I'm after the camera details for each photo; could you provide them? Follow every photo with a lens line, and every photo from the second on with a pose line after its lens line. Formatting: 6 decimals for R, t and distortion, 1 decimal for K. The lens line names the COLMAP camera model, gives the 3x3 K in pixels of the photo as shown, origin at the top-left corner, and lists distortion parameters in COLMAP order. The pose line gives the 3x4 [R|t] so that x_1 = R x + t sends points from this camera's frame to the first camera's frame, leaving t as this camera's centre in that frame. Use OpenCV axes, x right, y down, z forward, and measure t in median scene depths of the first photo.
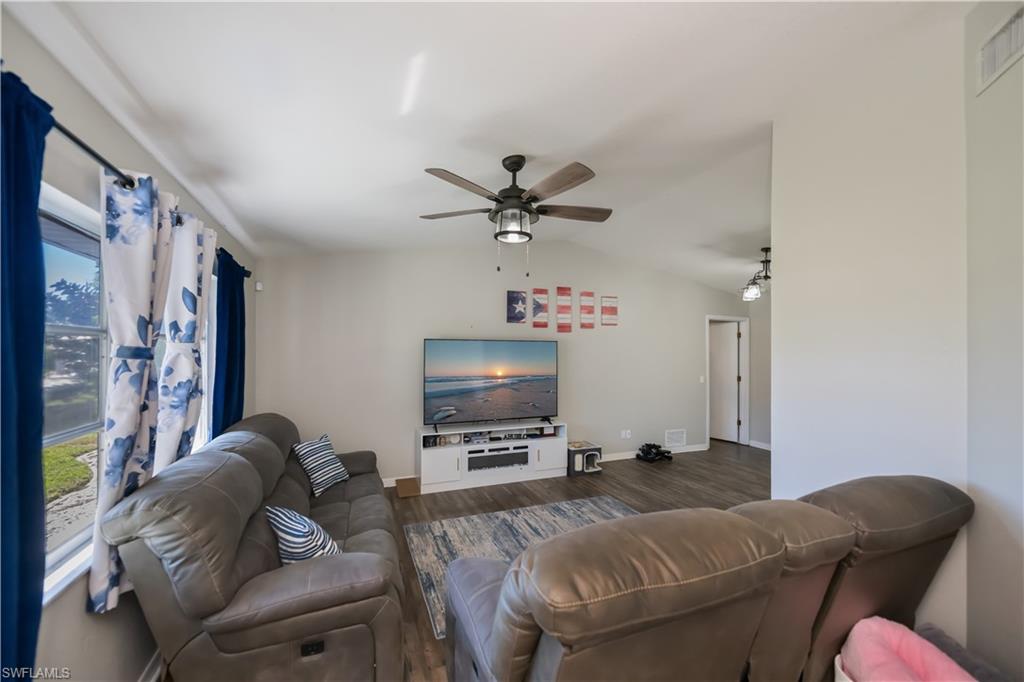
lens RADIAL K [[409.6, 0, 514.1], [0, 409.6, 344.4], [0, 0, 1]] dist [-0.004281, -0.002371]
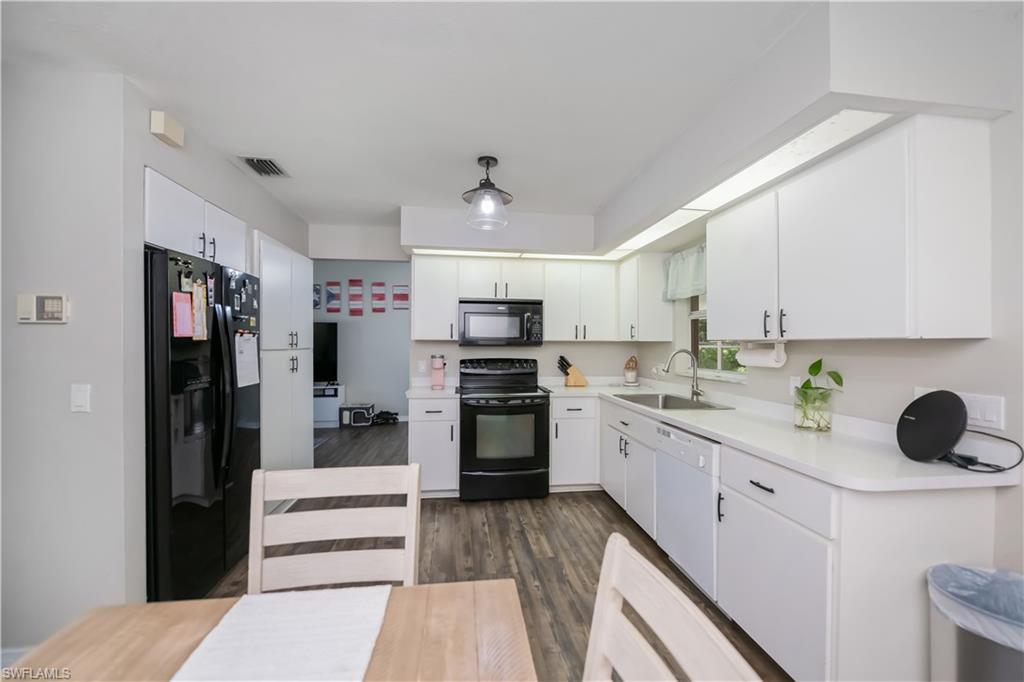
lens RADIAL K [[427.1, 0, 521.7], [0, 427.1, 346.3], [0, 0, 1]] dist [0.005062, -0.000124]
pose [[0.970788, -0.007759, -0.239811, 0.974691], [0.012312, 0.999771, 0.017495, 0.049097], [0.239621, -0.019936, 0.970662, -0.151272]]
